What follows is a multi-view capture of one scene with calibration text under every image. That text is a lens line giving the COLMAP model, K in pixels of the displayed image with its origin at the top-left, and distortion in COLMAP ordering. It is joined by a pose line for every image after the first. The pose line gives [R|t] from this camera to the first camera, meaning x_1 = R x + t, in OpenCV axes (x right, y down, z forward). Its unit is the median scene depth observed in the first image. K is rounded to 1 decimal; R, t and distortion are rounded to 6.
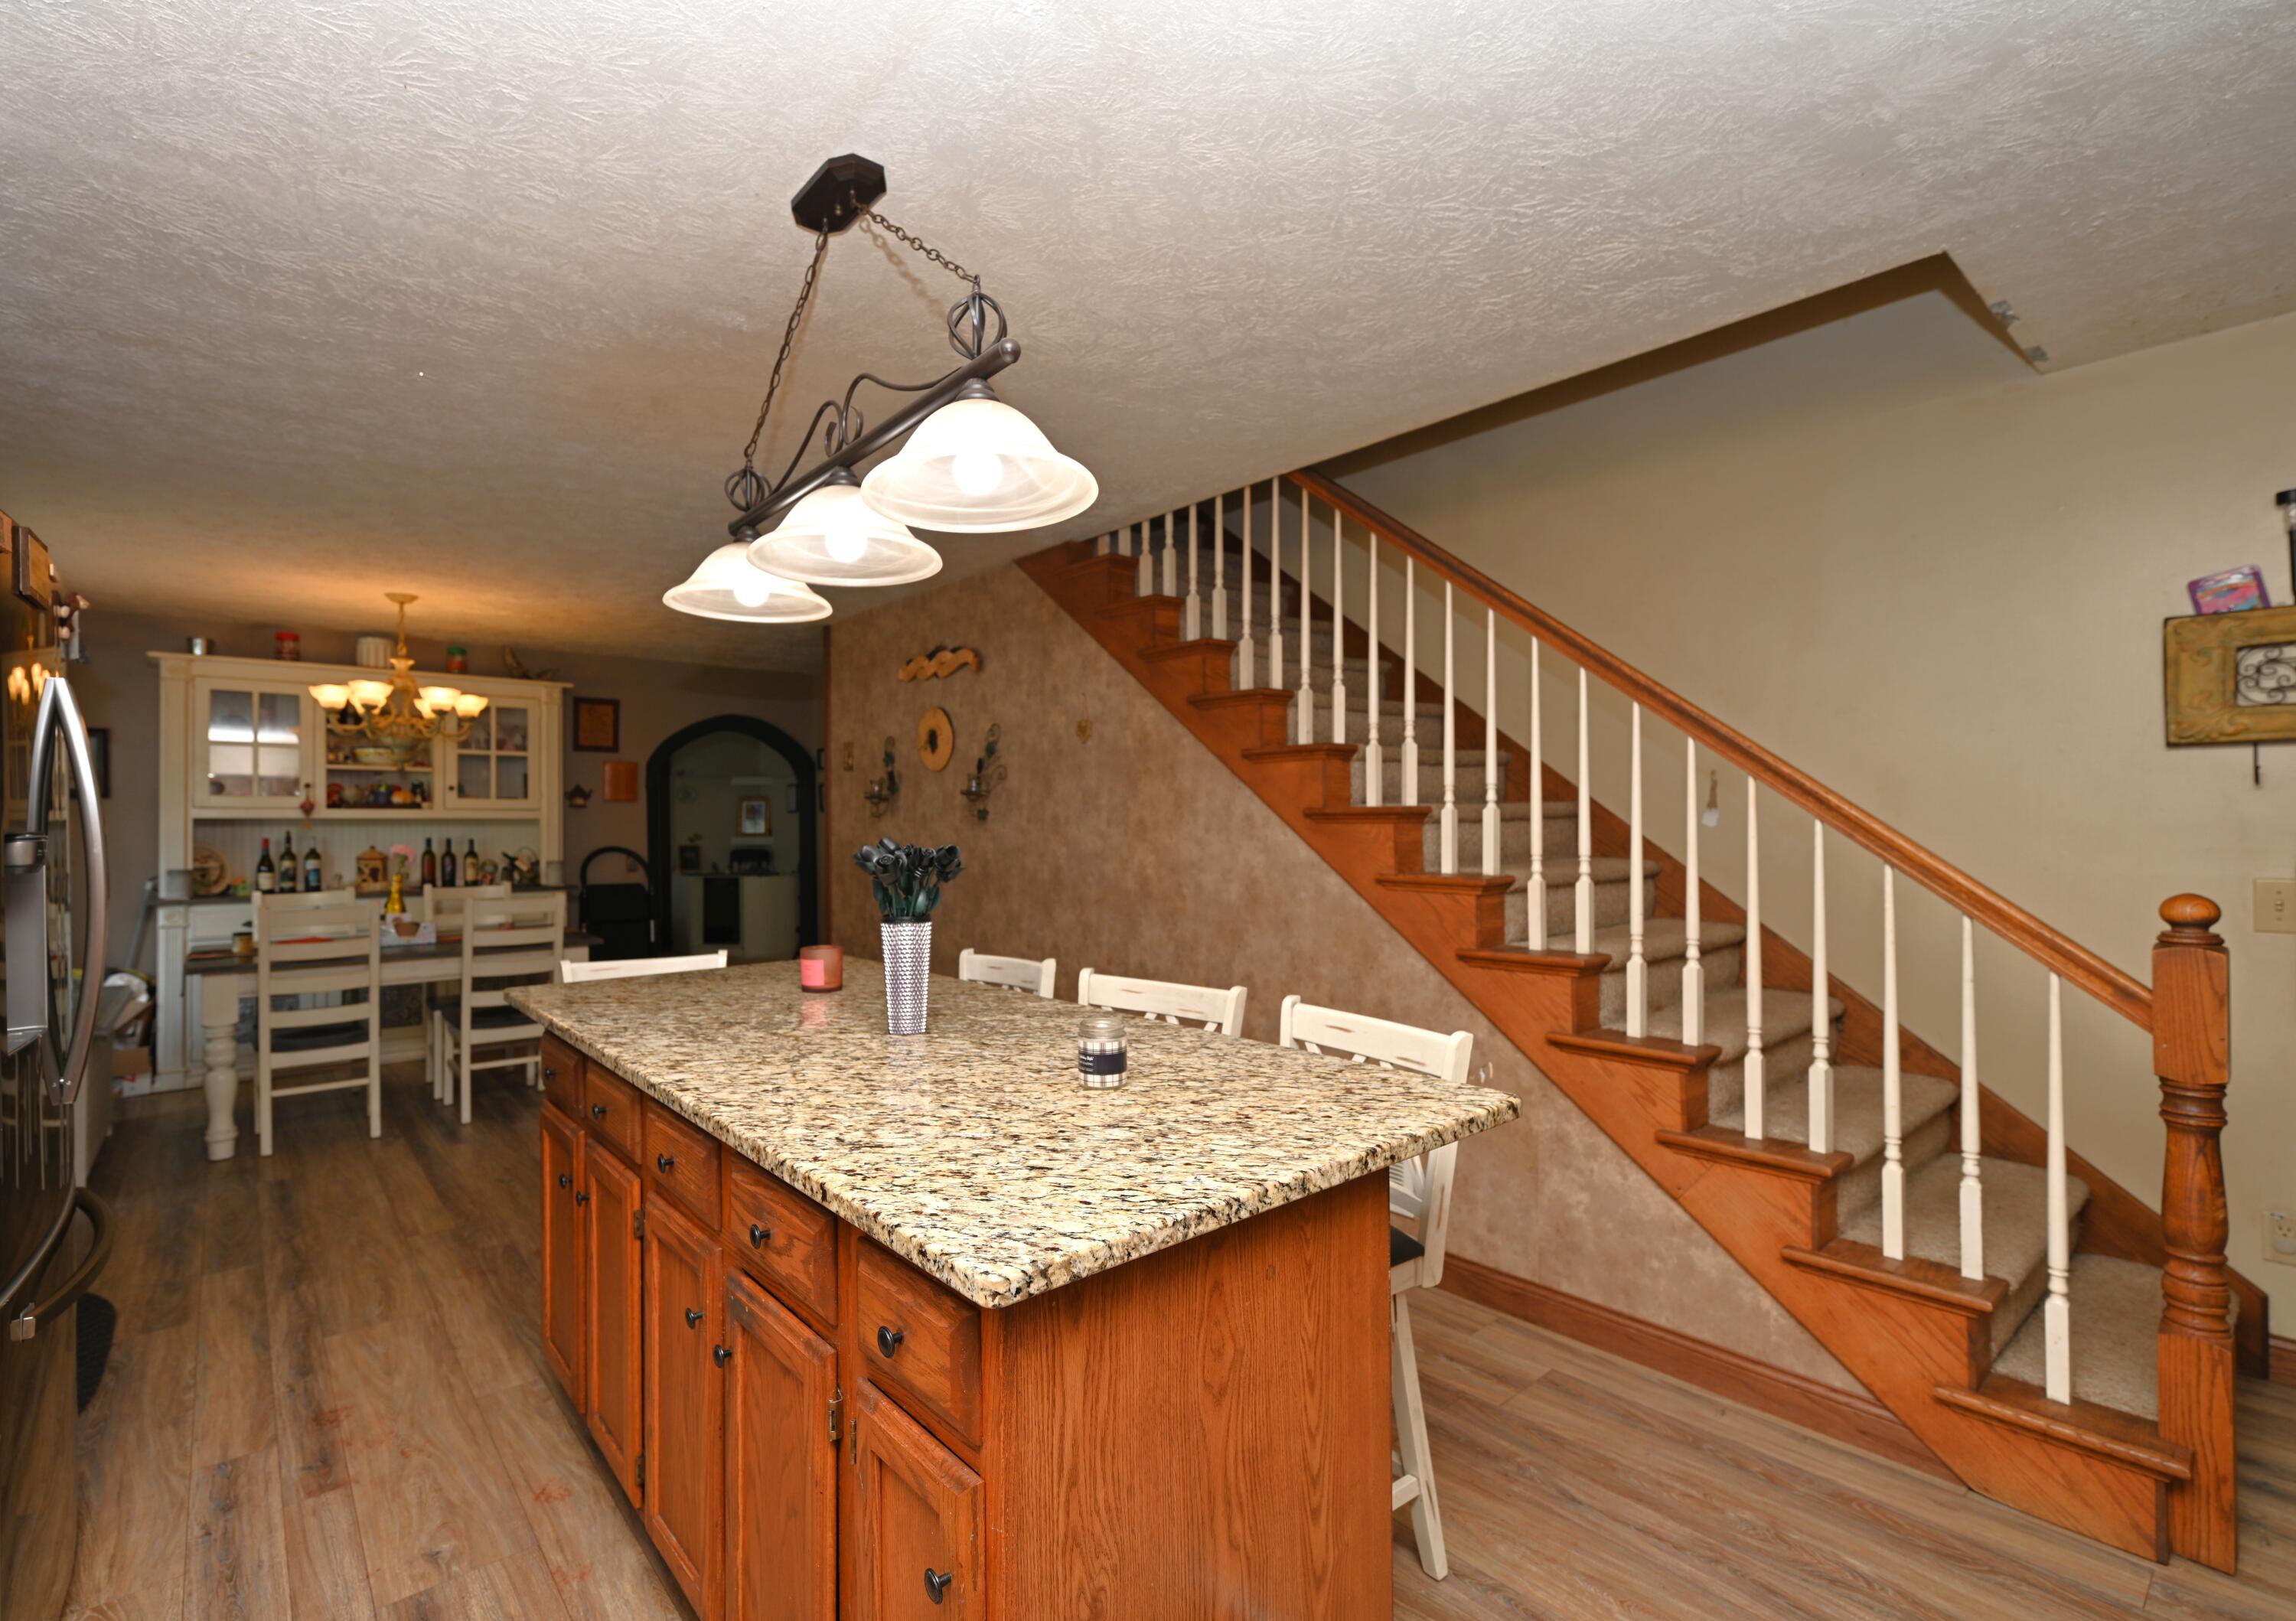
lens RADIAL K [[1047.6, 0, 1092.1], [0, 1047.6, 822.7], [0, 0, 1]] dist [-0.003236, -0.000578]
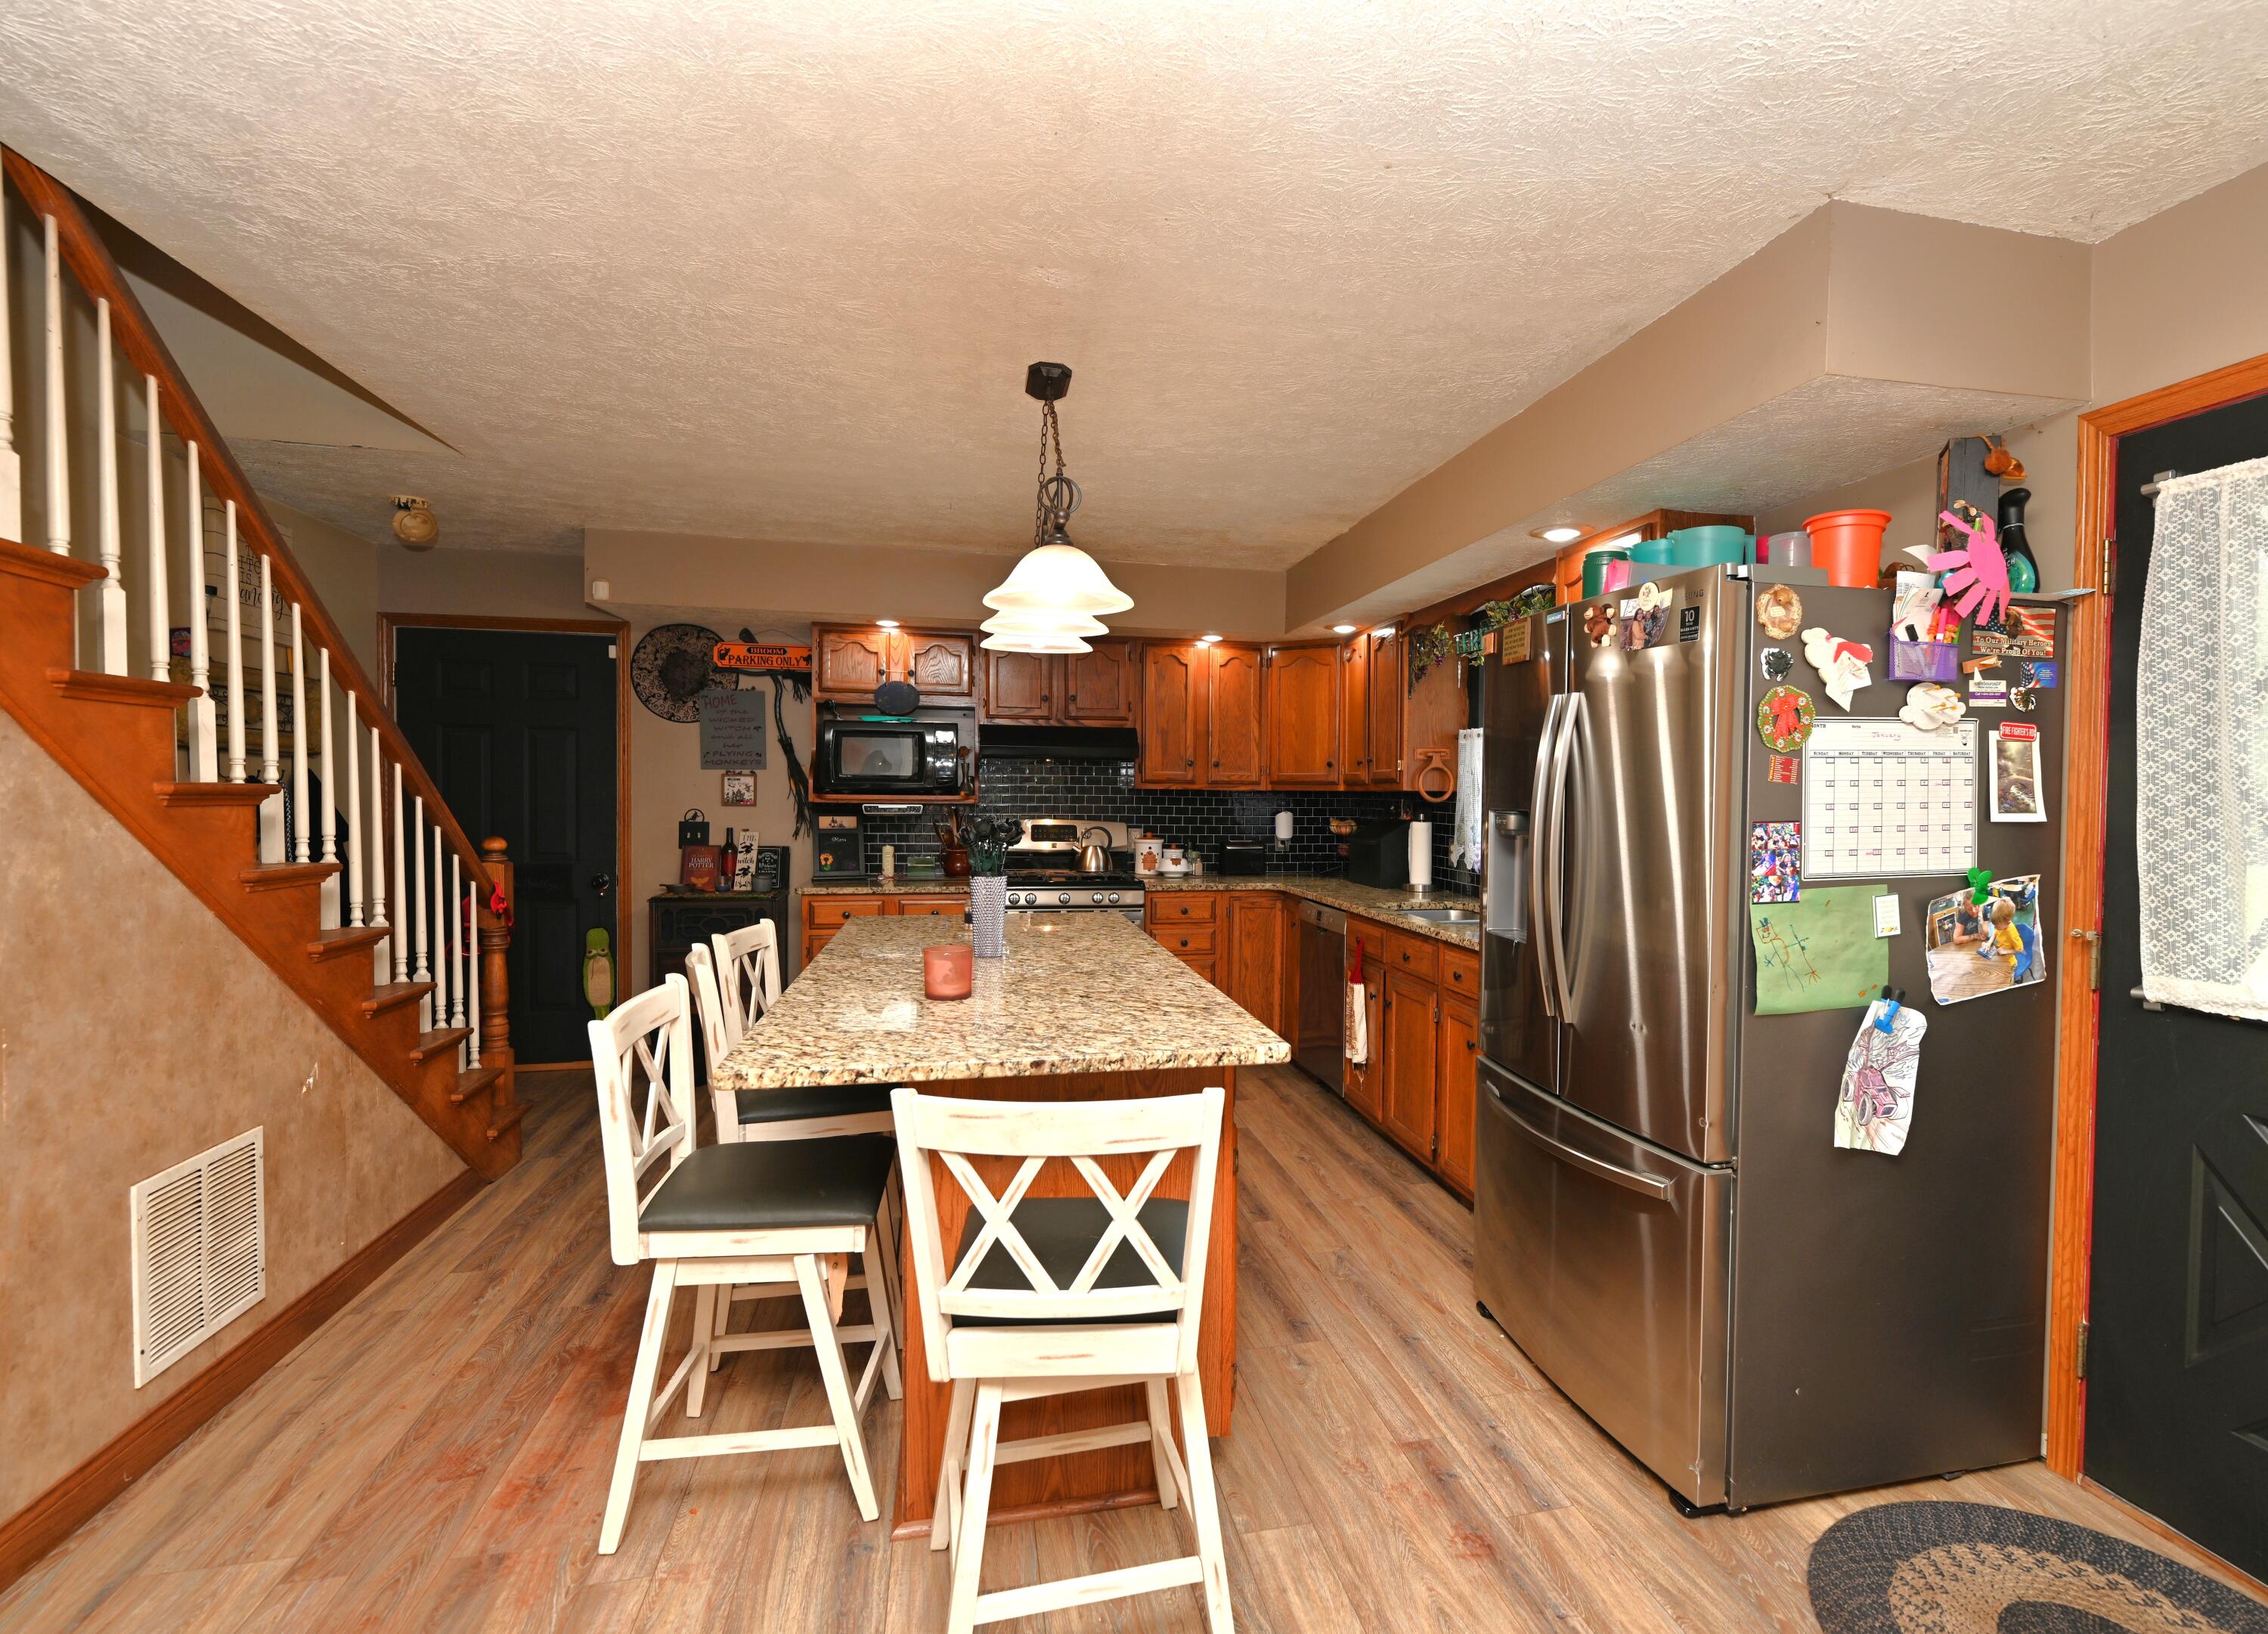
lens RADIAL K [[1092.8, 0, 1218.4], [0, 1092.8, 818.2], [0, 0, 1]] dist [0.000108, 0.000041]
pose [[-0.899141, -0.008355, 0.437579, -0.420717], [0.000290, 0.999806, 0.019686, -0.003328], [-0.437658, 0.017828, -0.898965, 0.841128]]
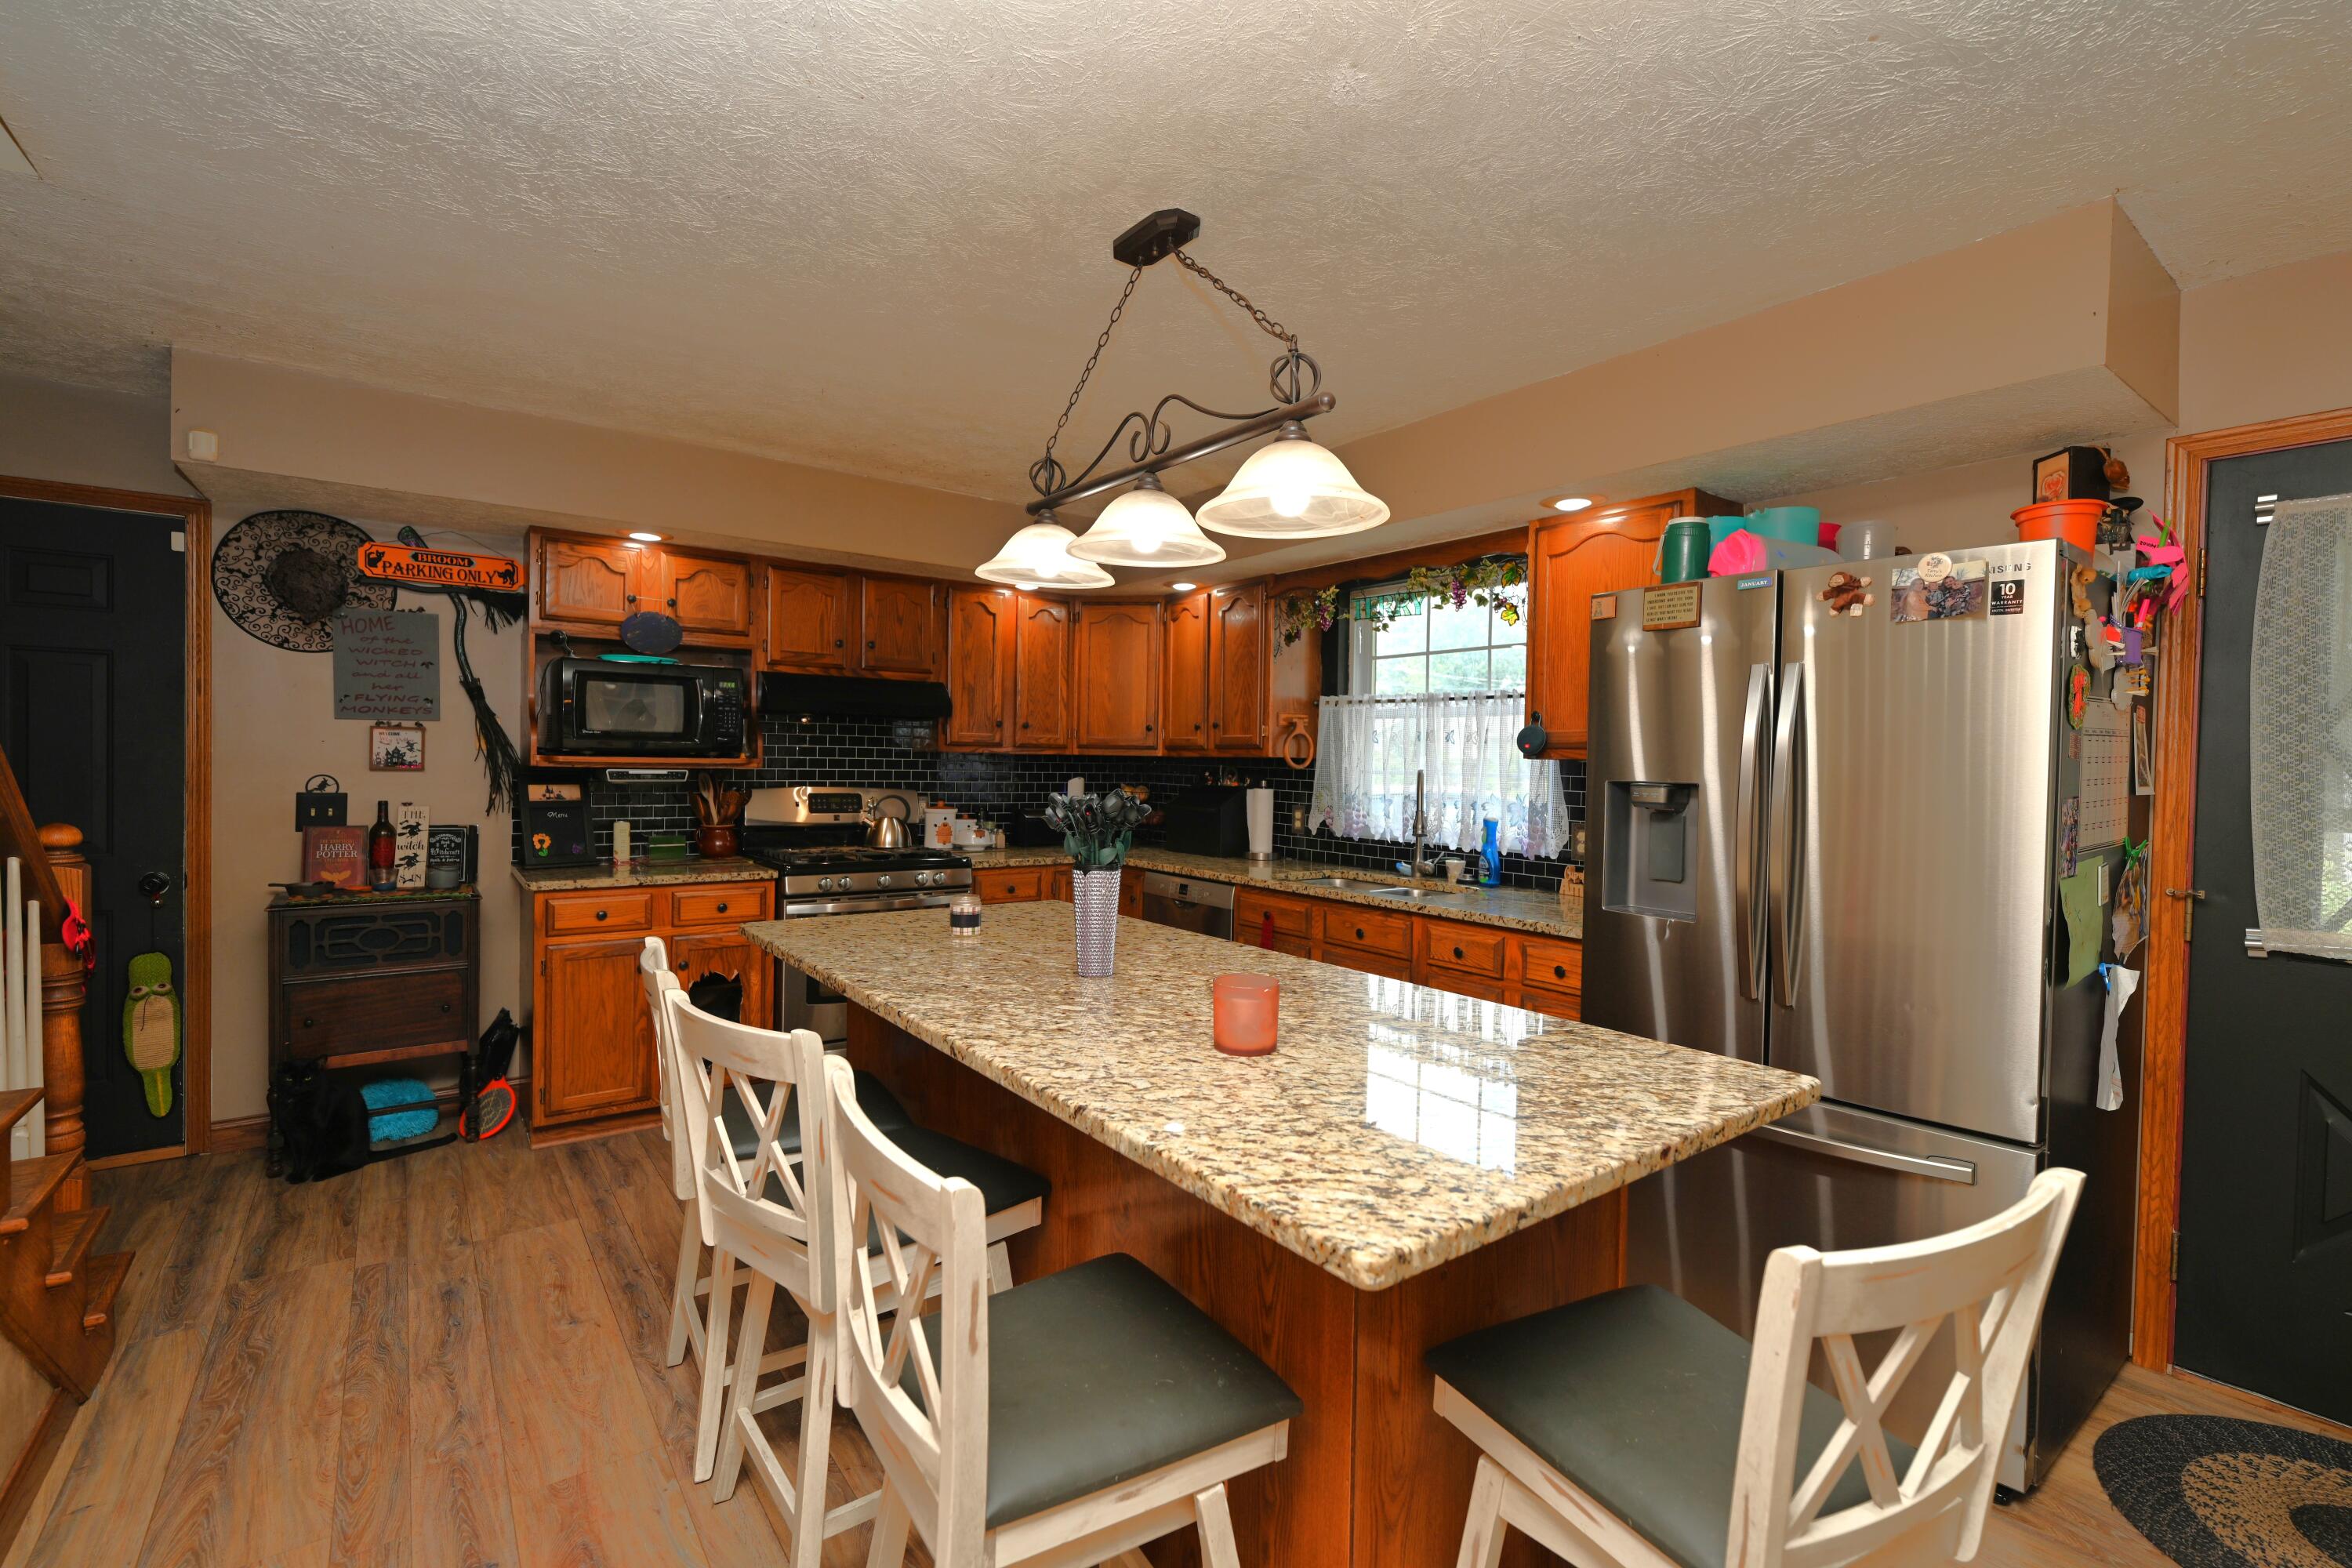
lens RADIAL K [[1031.4, 0, 1177.7], [0, 1031.4, 777.8], [0, 0, 1]] dist [-0.001059, 0.000269]
pose [[-0.998971, -0.007506, 0.044723, -0.120186], [-0.006715, 0.999819, 0.017823, -0.006032], [-0.044849, 0.017504, -0.998840, 0.790555]]
